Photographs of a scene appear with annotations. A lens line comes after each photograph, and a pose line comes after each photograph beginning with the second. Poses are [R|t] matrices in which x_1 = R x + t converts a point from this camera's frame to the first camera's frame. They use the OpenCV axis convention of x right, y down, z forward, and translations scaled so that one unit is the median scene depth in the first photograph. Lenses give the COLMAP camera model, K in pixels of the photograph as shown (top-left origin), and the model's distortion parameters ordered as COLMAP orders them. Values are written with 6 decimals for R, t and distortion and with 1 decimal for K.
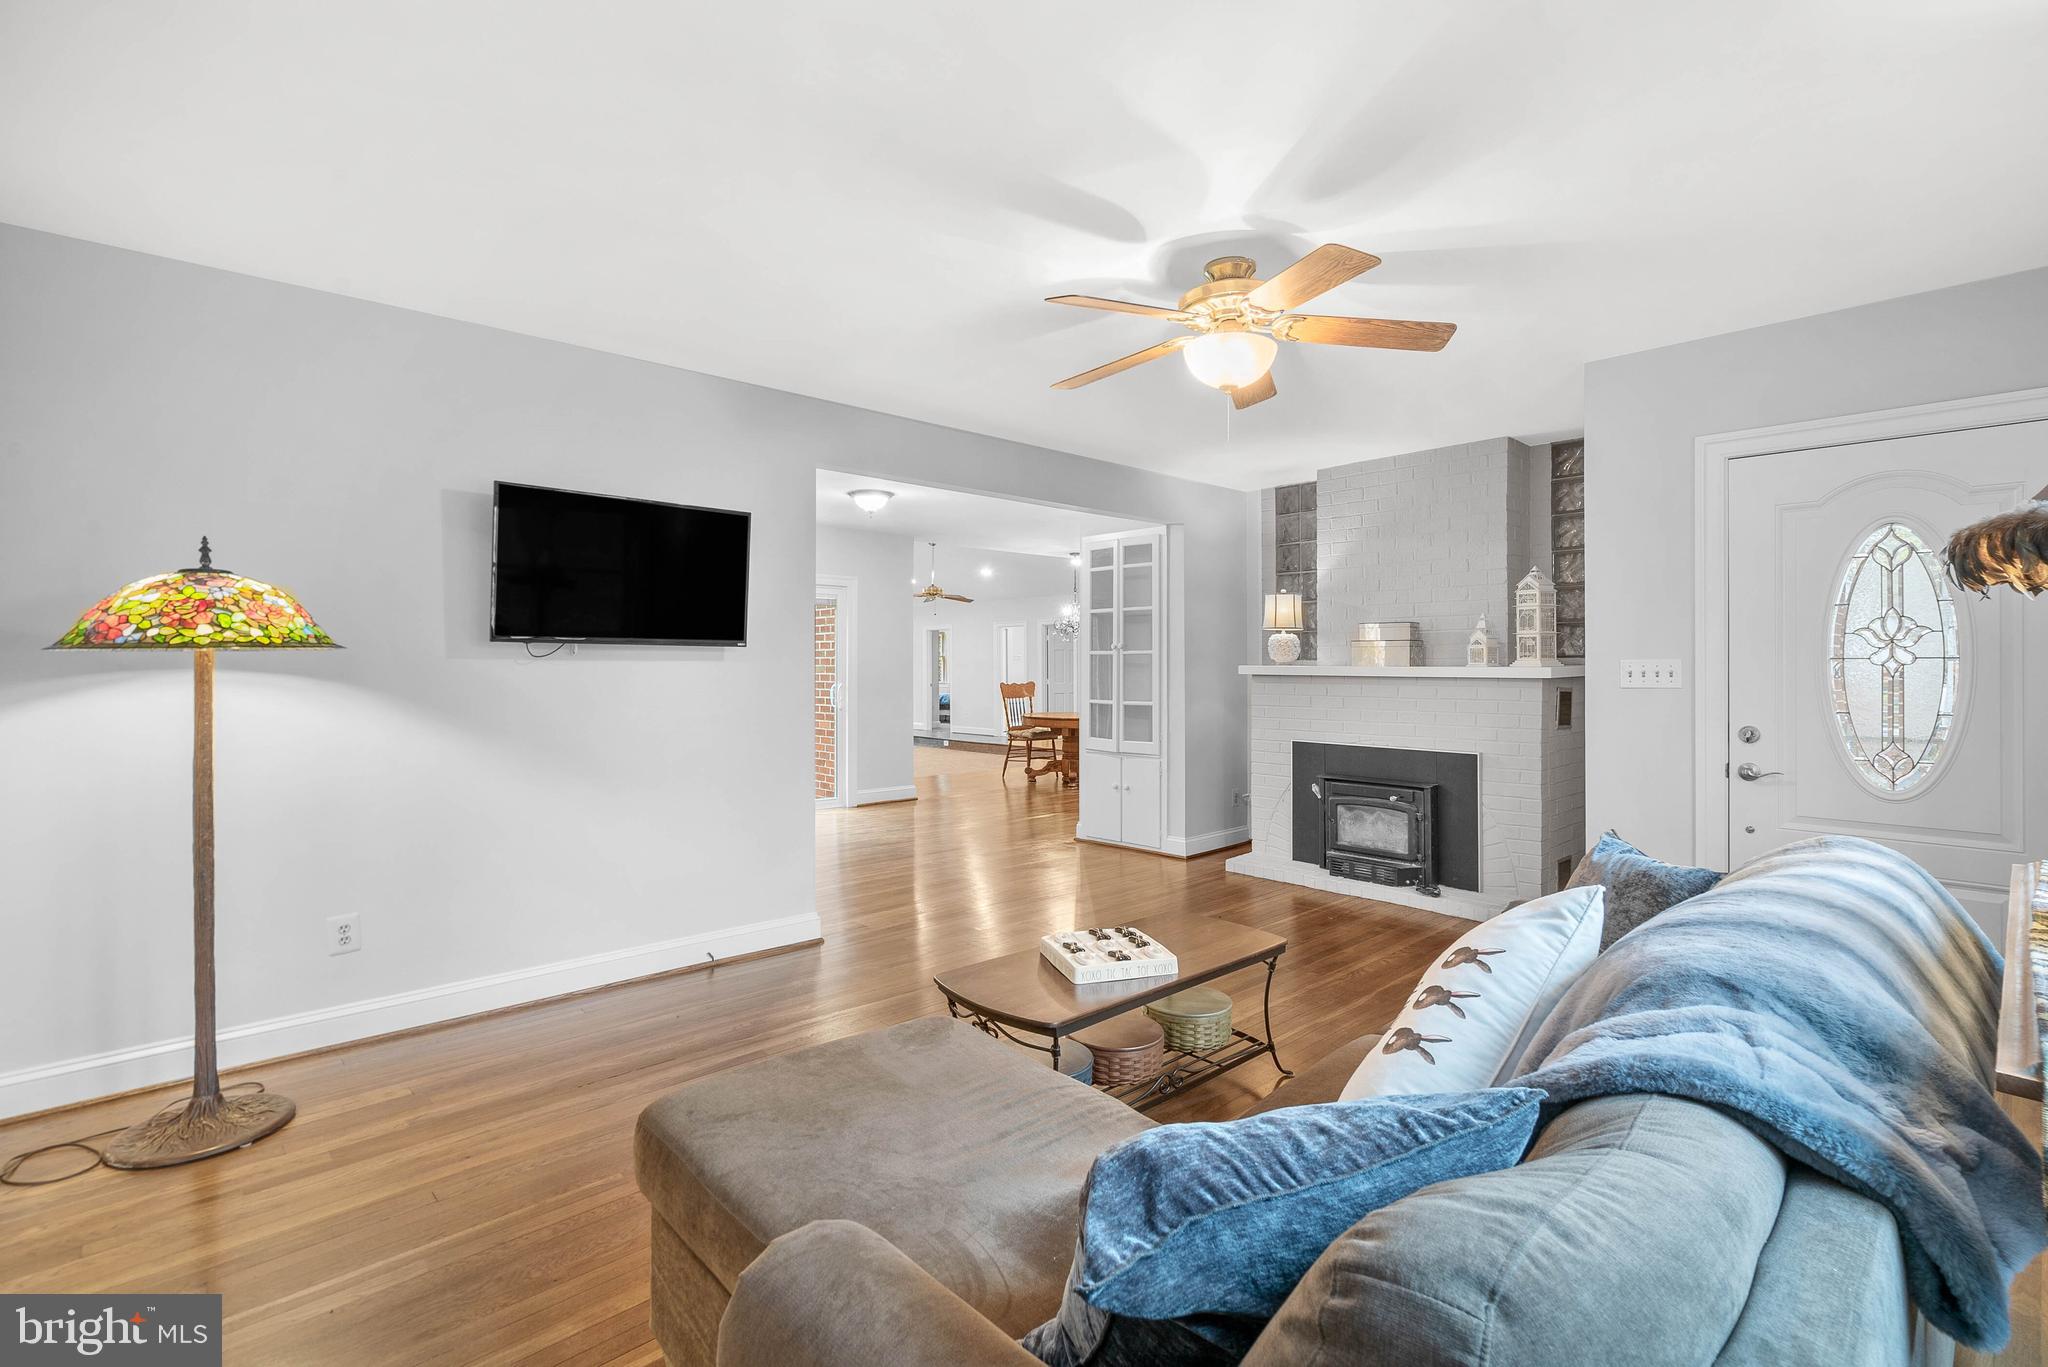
lens RADIAL K [[944.4, 0, 1032.0], [0, 944.4, 667.9], [0, 0, 1]] dist [0.000128, -0.000251]
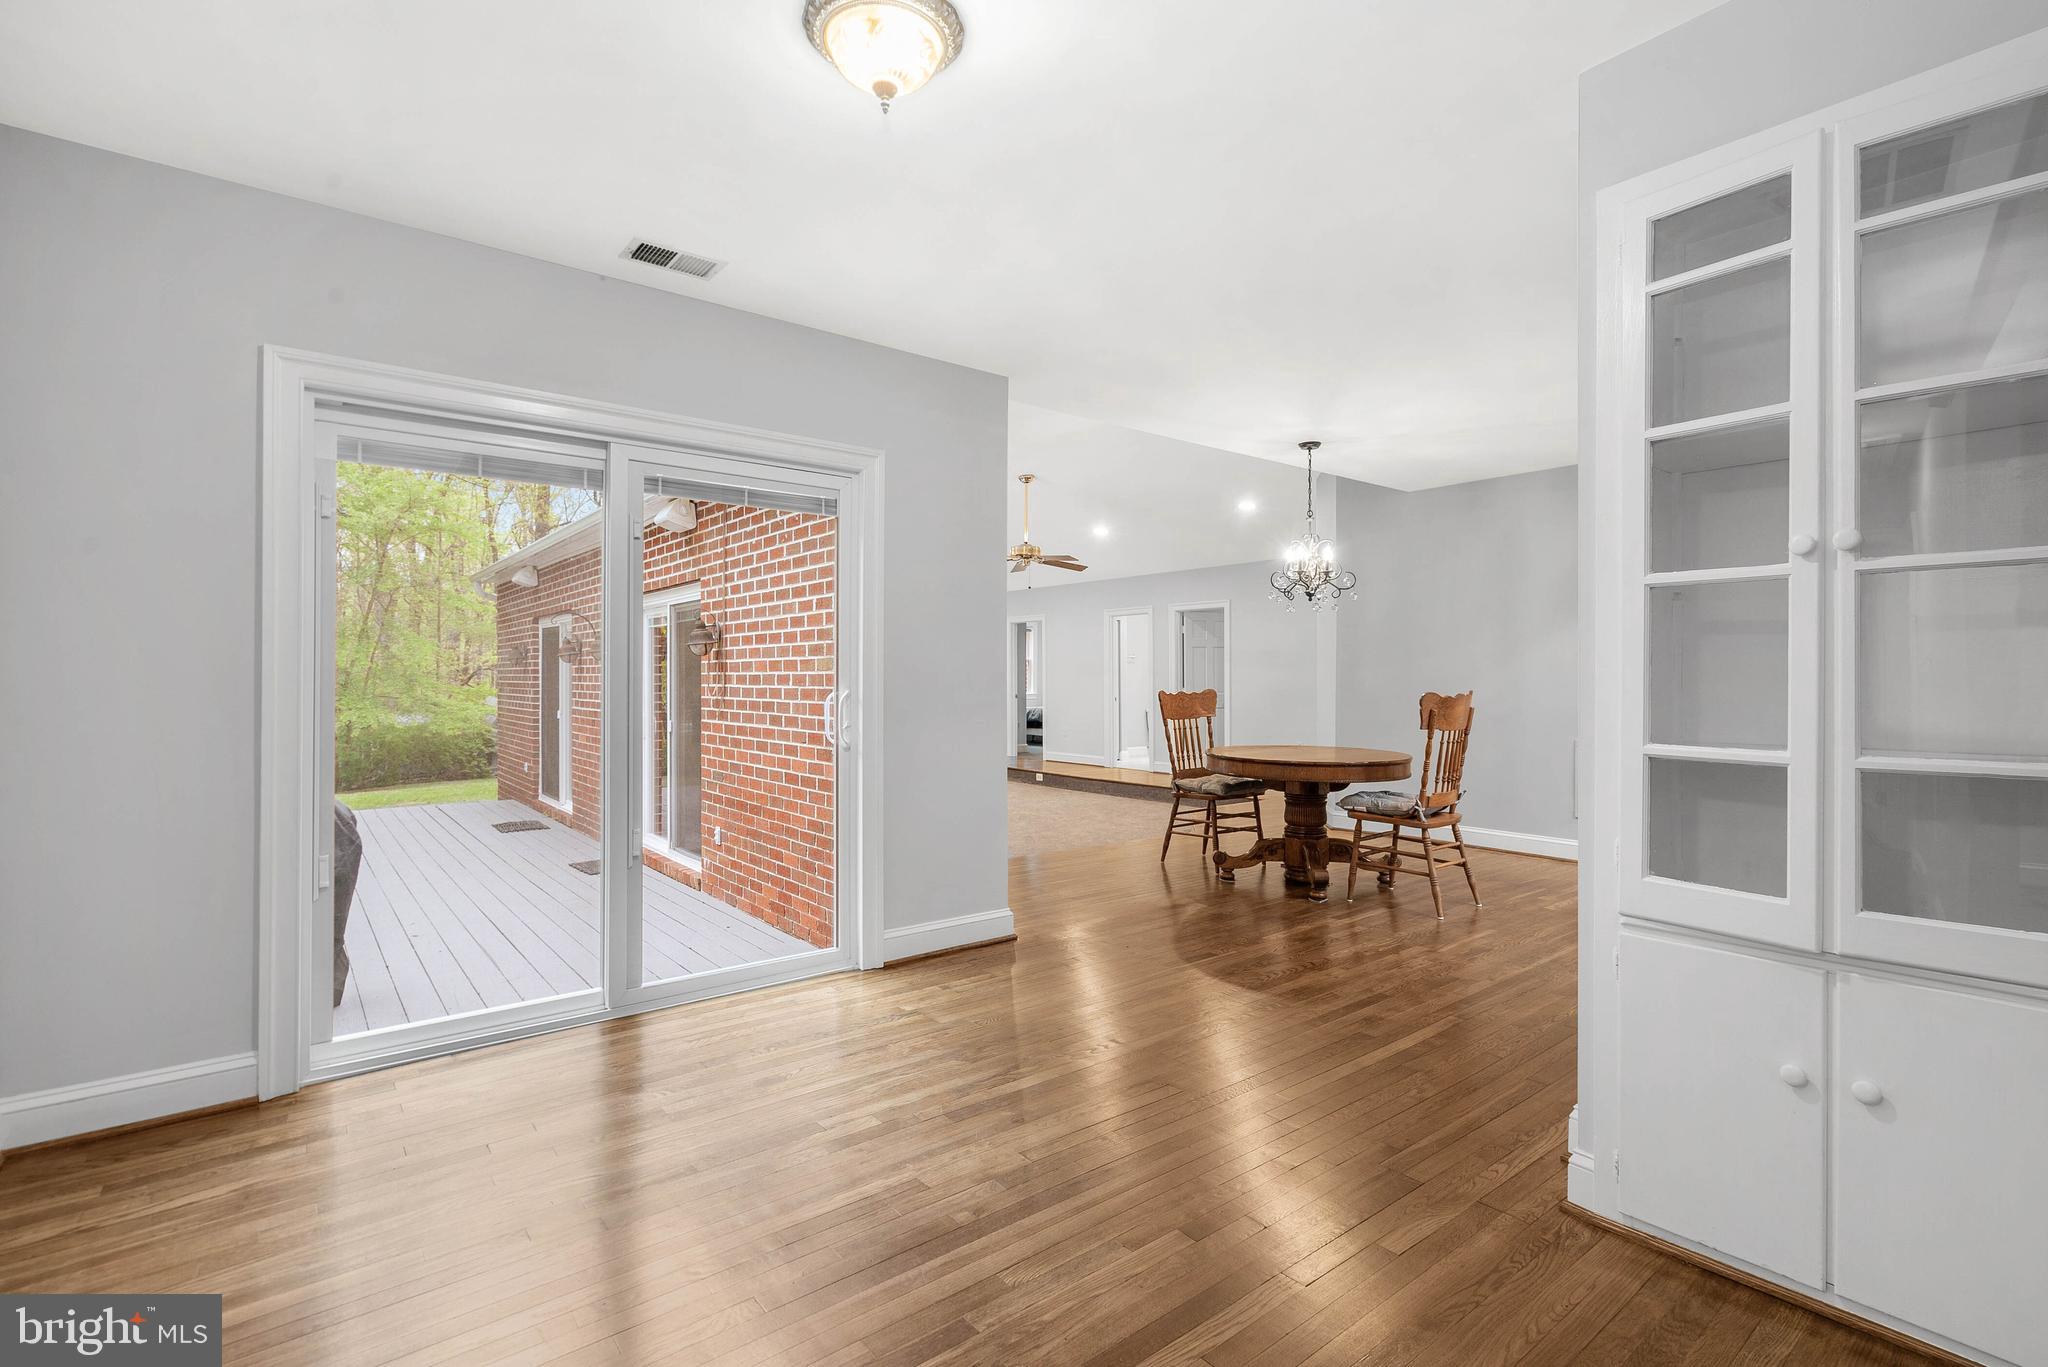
lens RADIAL K [[944.4, 0, 1032.0], [0, 944.4, 667.9], [0, 0, 1]] dist [0.000128, -0.000251]
pose [[0.997053, 0.002562, -0.076669, -0.120753], [-0.003482, 0.999924, -0.011865, 0.017751], [0.076633, 0.012097, 0.996986, 0.826711]]
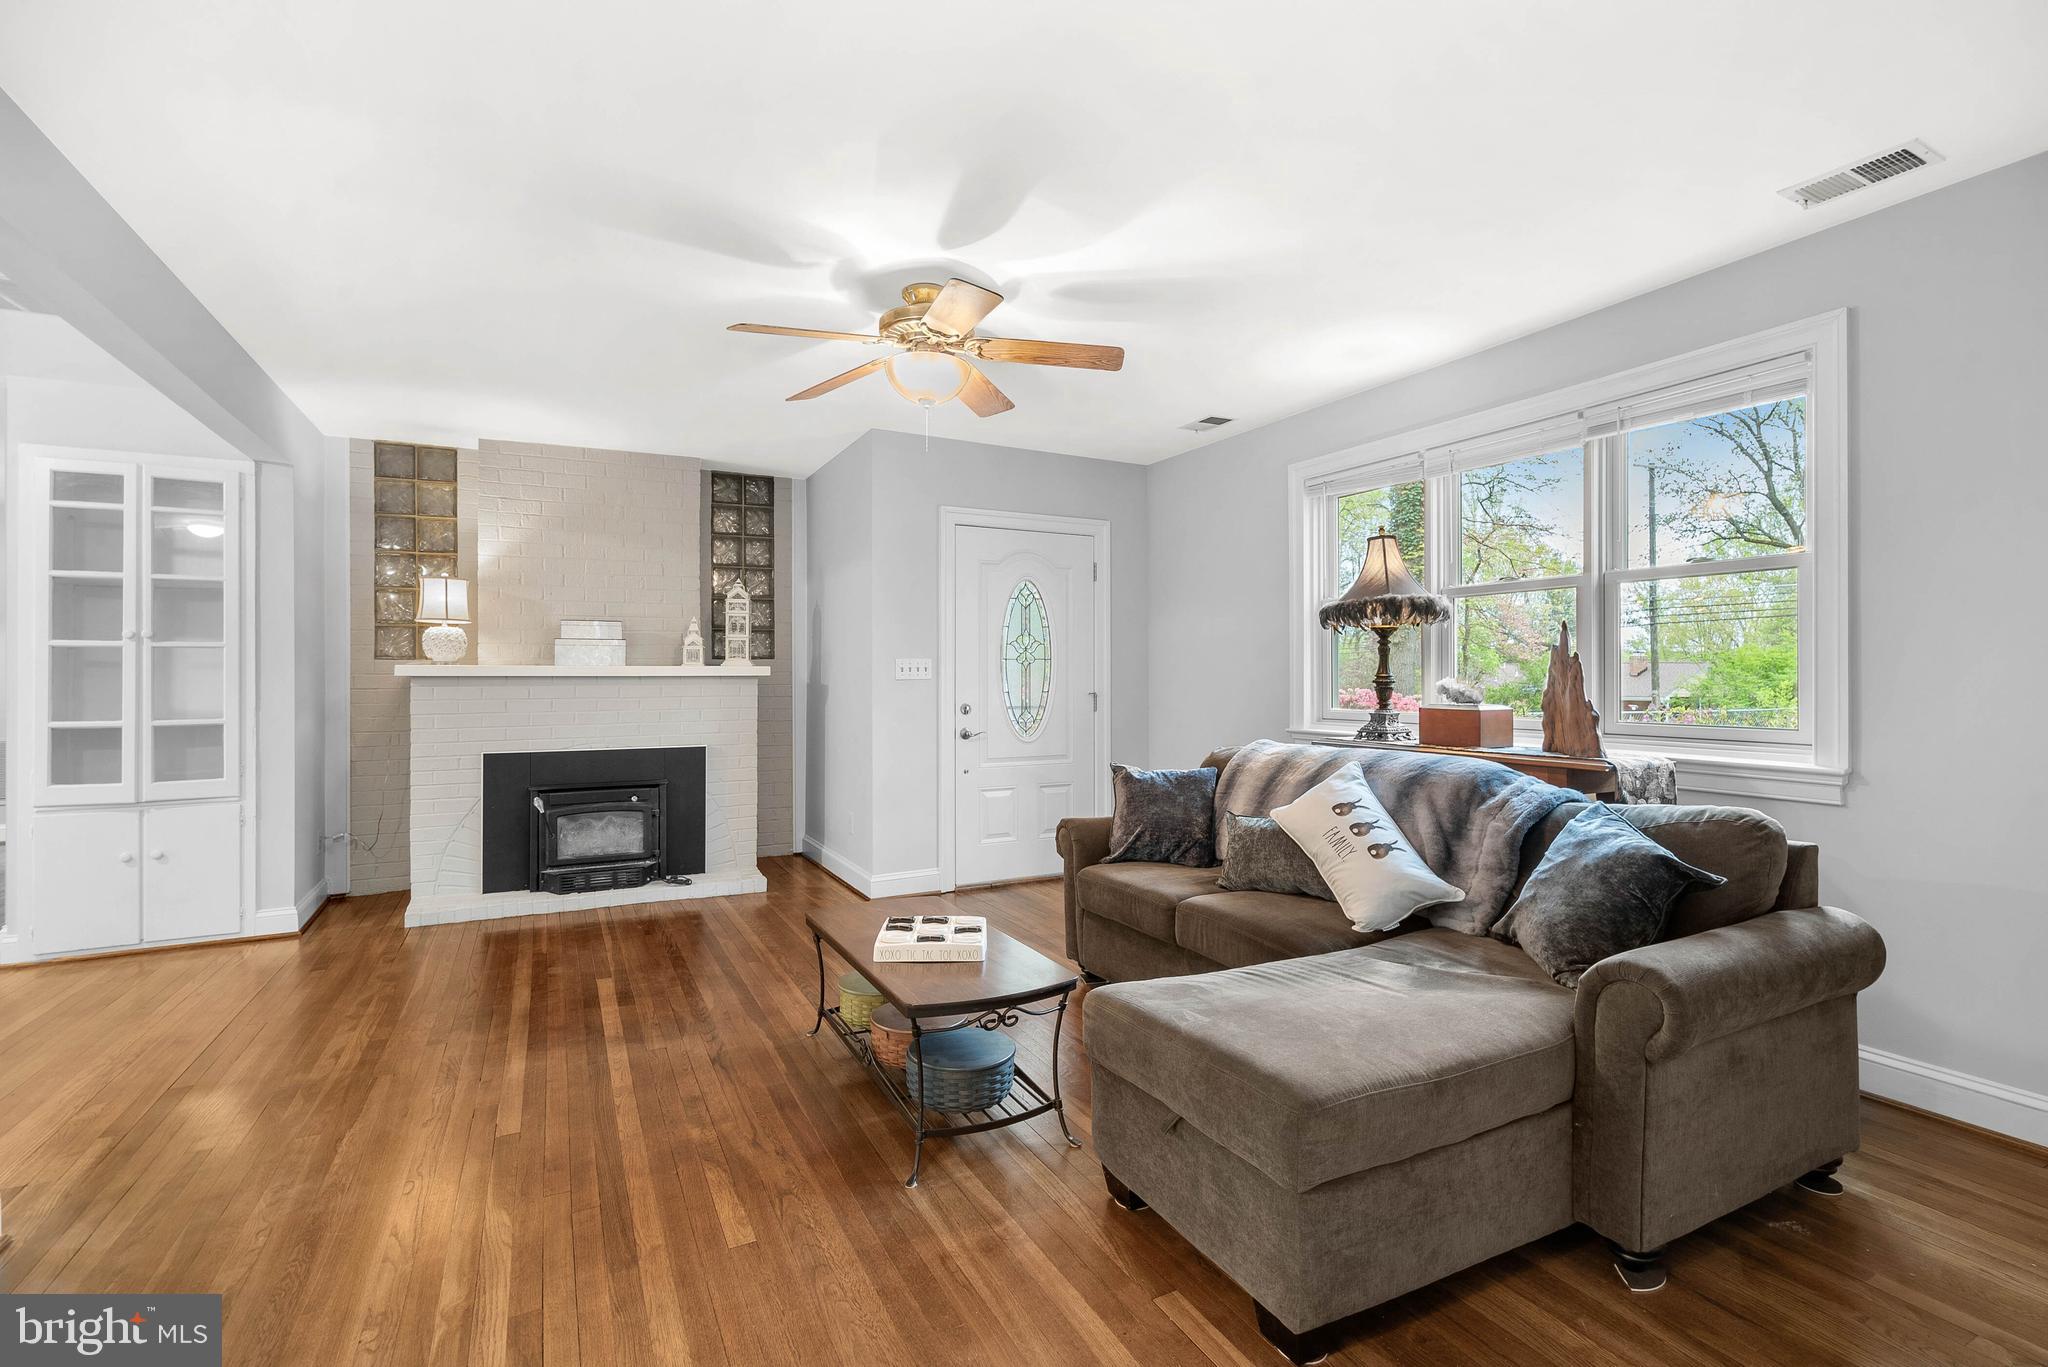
lens RADIAL K [[936.5, 0, 1034.3], [0, 936.5, 674.2], [0, 0, 1]] dist [-0.000249, -0.000252]
pose [[0.270027, -0.000605, 0.962853, -0.397862], [0.007240, 0.999973, -0.001402, 0.010733], [-0.962825, 0.007349, 0.270024, 0.291626]]
